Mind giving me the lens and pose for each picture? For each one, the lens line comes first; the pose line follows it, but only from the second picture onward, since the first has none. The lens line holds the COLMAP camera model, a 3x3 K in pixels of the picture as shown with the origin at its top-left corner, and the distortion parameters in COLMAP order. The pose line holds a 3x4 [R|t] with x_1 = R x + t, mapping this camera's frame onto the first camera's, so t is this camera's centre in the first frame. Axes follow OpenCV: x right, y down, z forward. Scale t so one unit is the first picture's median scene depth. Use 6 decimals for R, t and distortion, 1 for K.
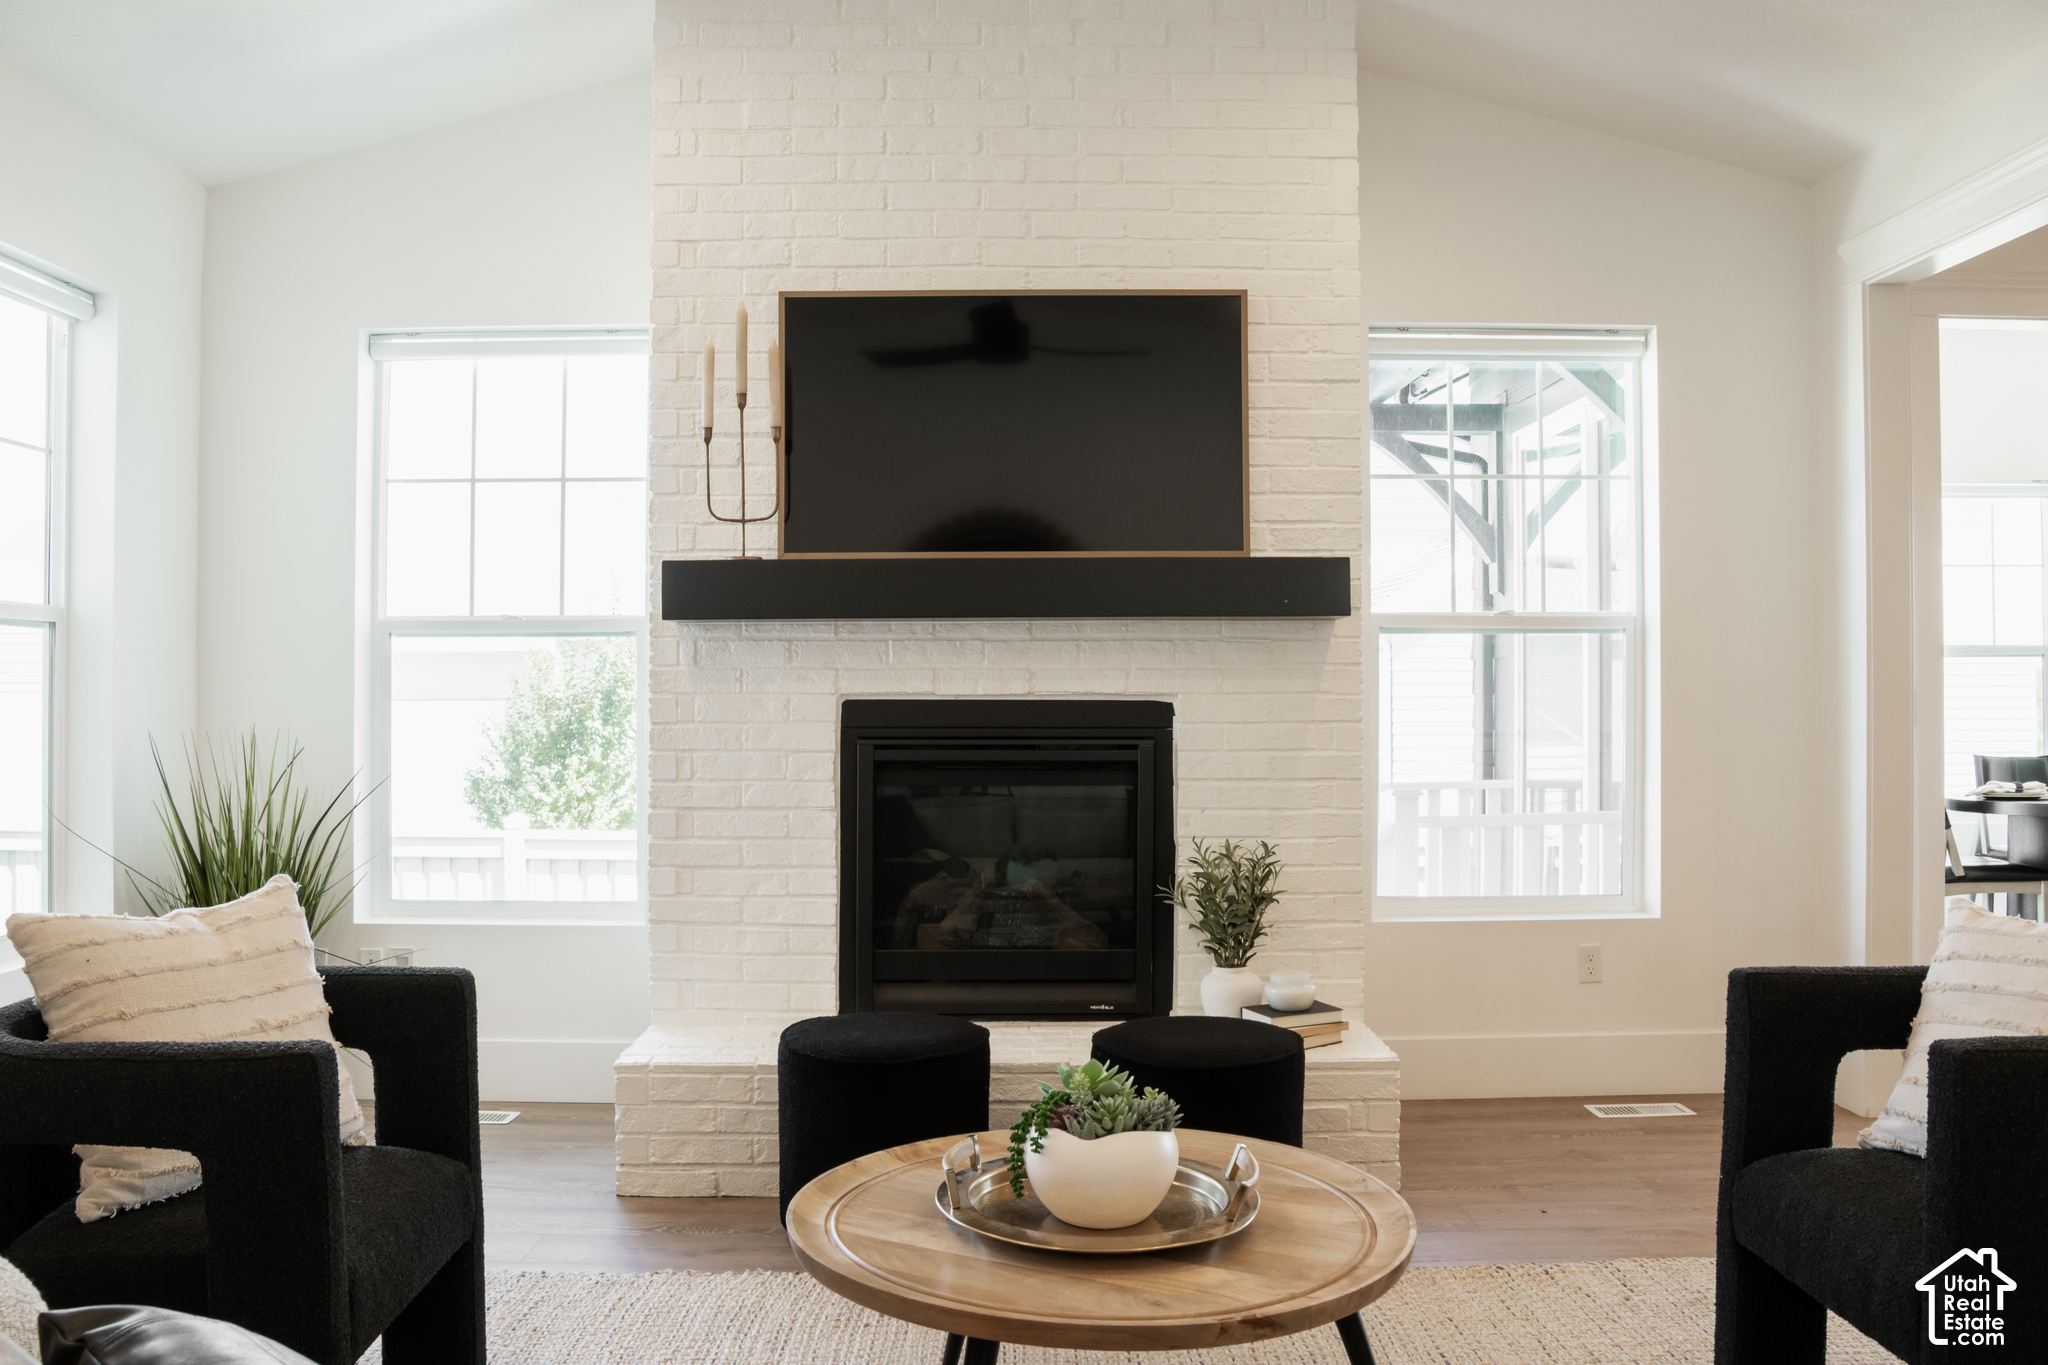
lens RADIAL K [[1620.5, 0, 1024.0], [0, 1620.5, 682.5], [0, 0, 1]] dist [-0.130297, 0.104941]
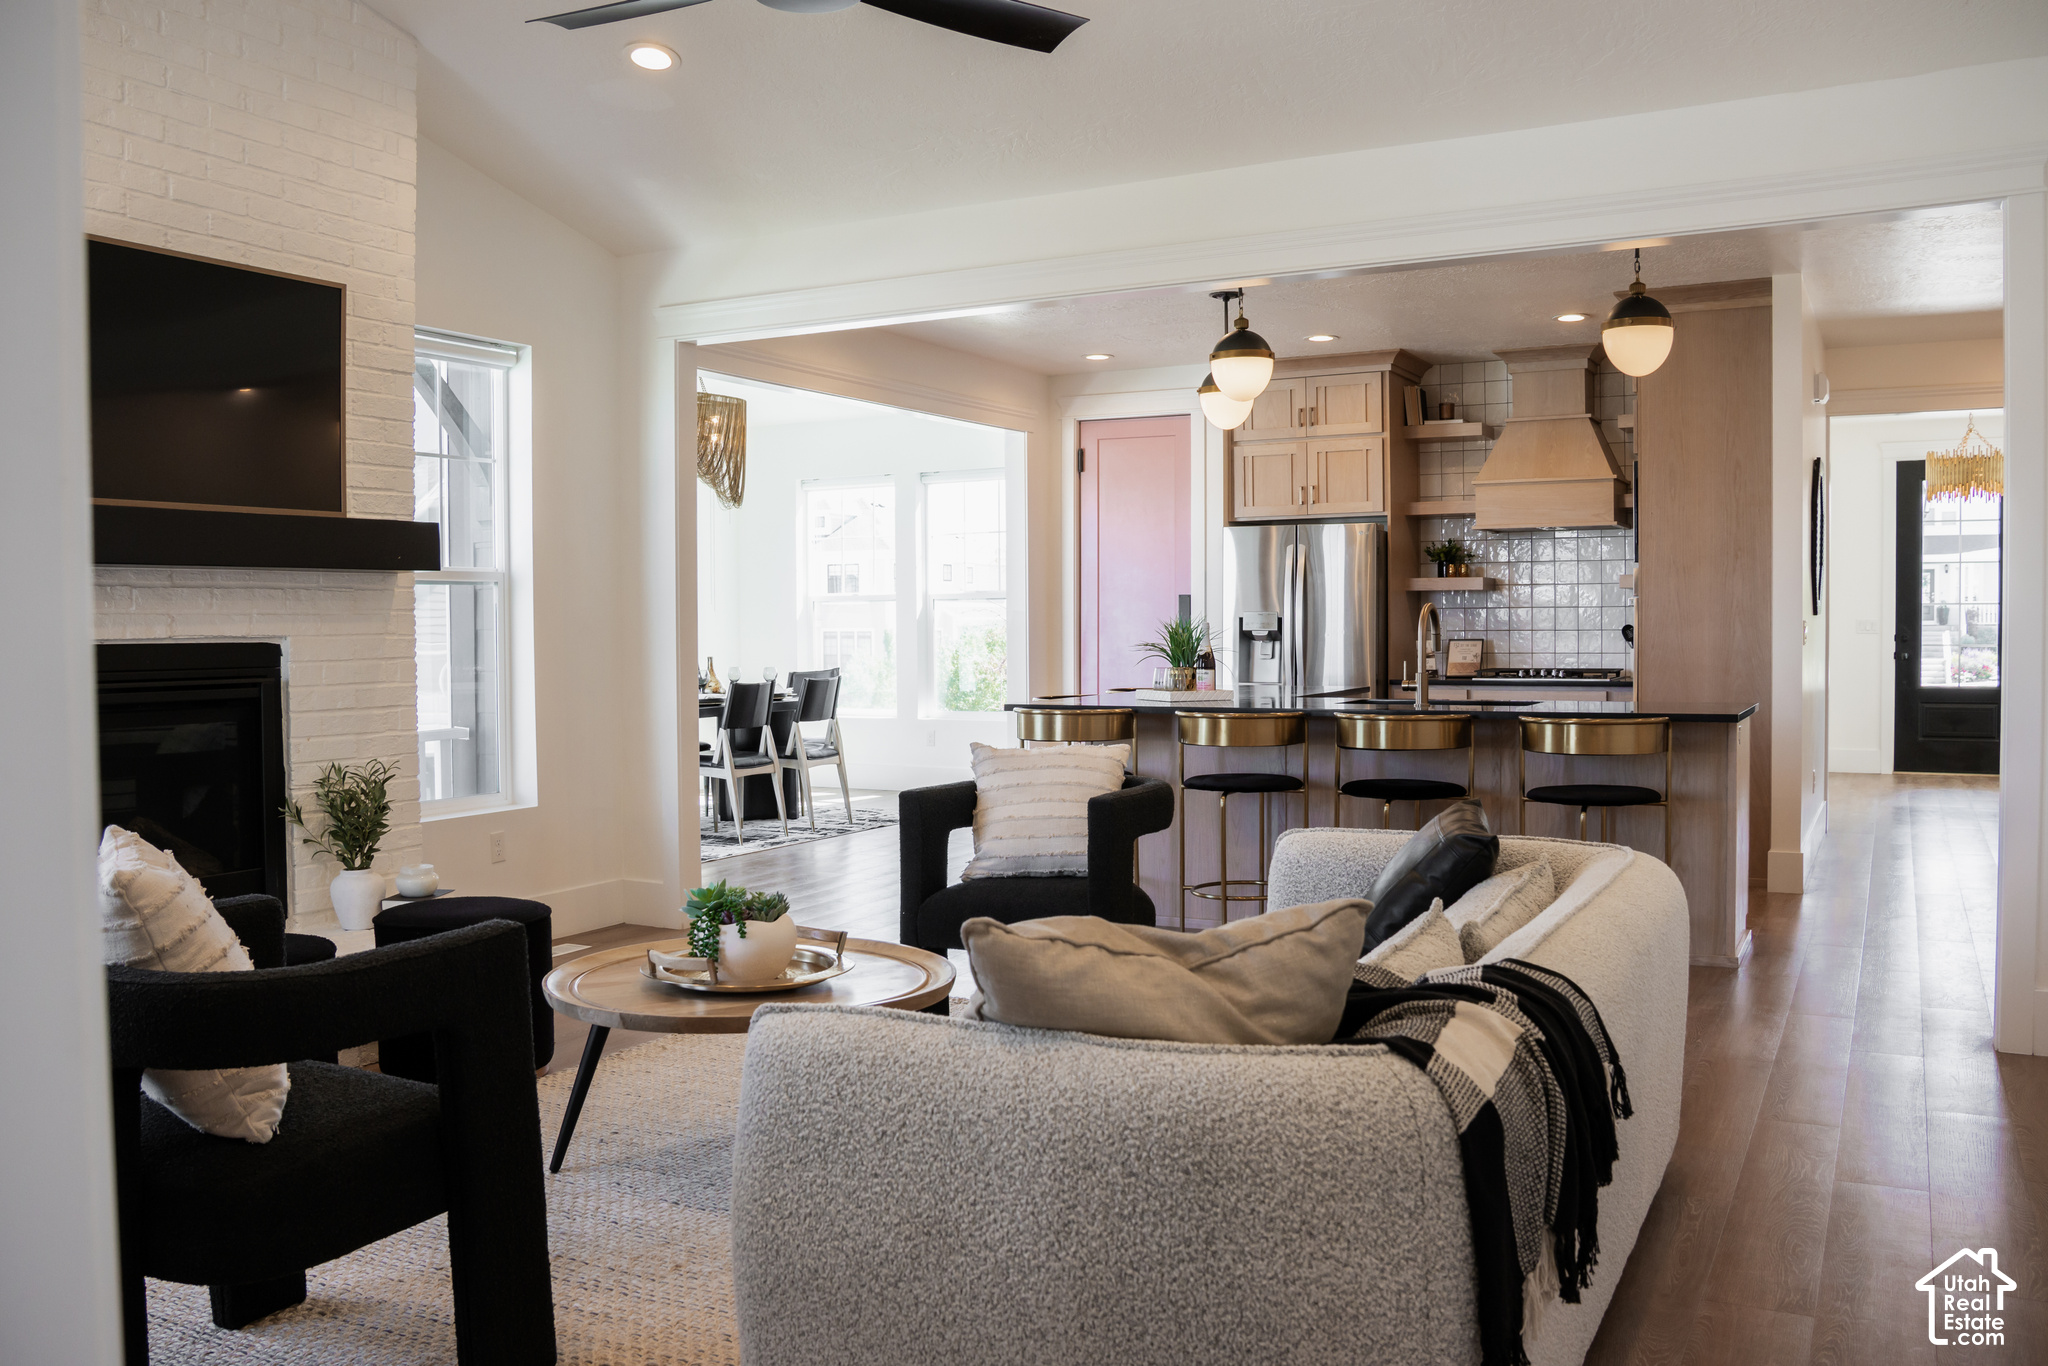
lens RADIAL K [[1620.5, 0, 1024.0], [0, 1620.5, 683.0], [0, 0, 1]] dist [-0.130297, 0.104941]
pose [[0.495082, -0.033370, 0.868205, -0.606302], [-0.000647, 0.999248, 0.038776, -0.003542], [-0.868846, -0.019759, 0.494687, 0.012479]]
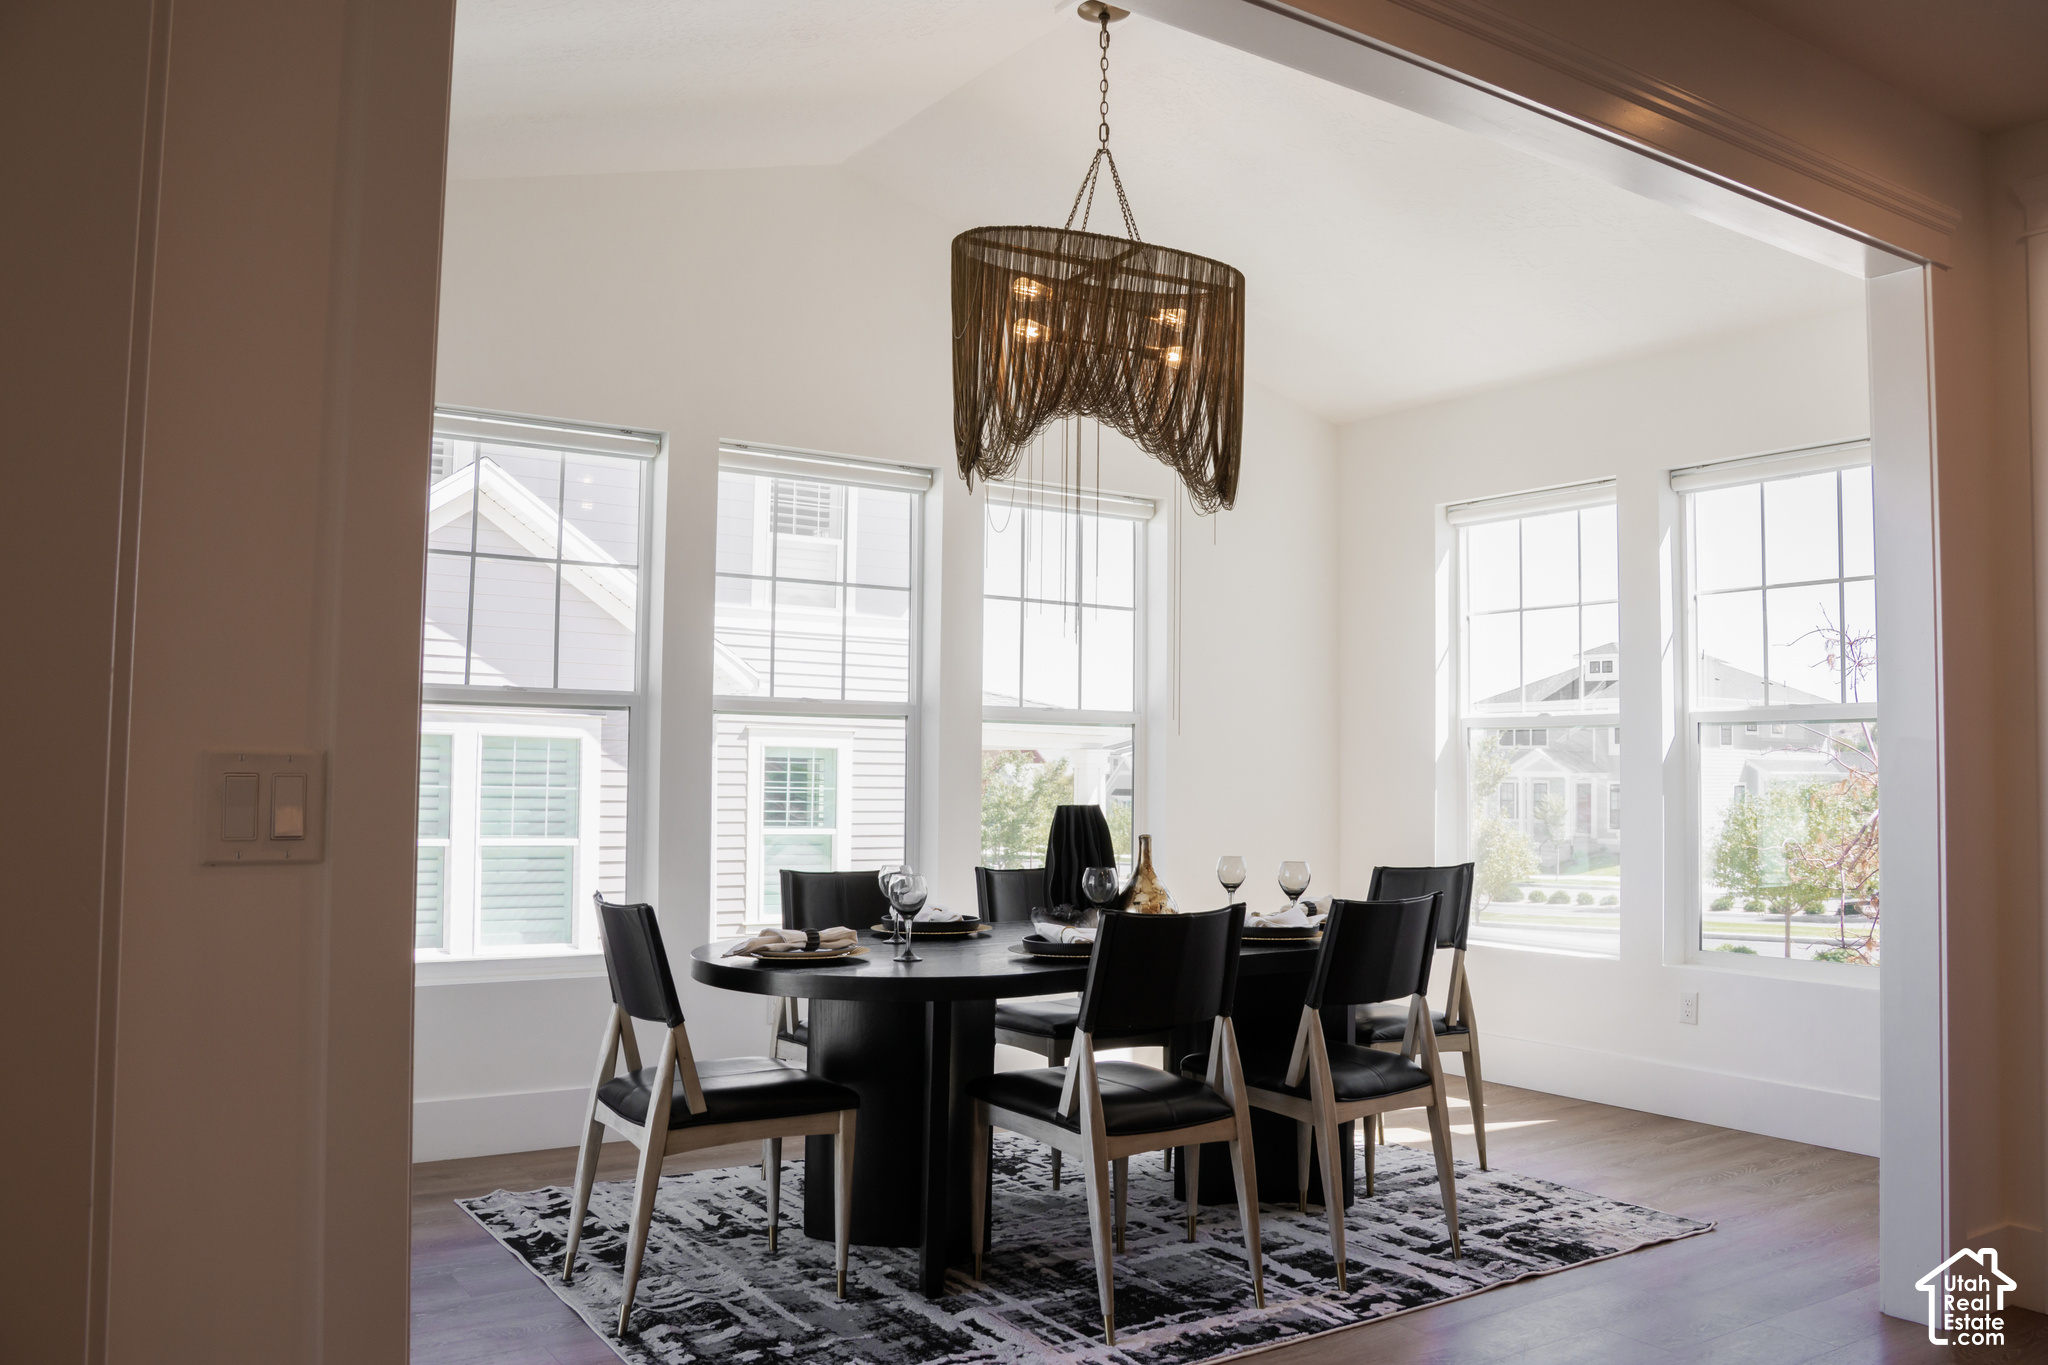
lens RADIAL K [[1620.5, 0, 1024.0], [0, 1620.5, 682.5], [0, 0, 1]] dist [-0.130297, 0.104941]
pose [[0.839428, 0.042233, 0.541828, 0.621594], [-0.018655, 0.998628, -0.048937, 0.004102], [-0.543151, 0.030971, 0.839064, 0.765559]]
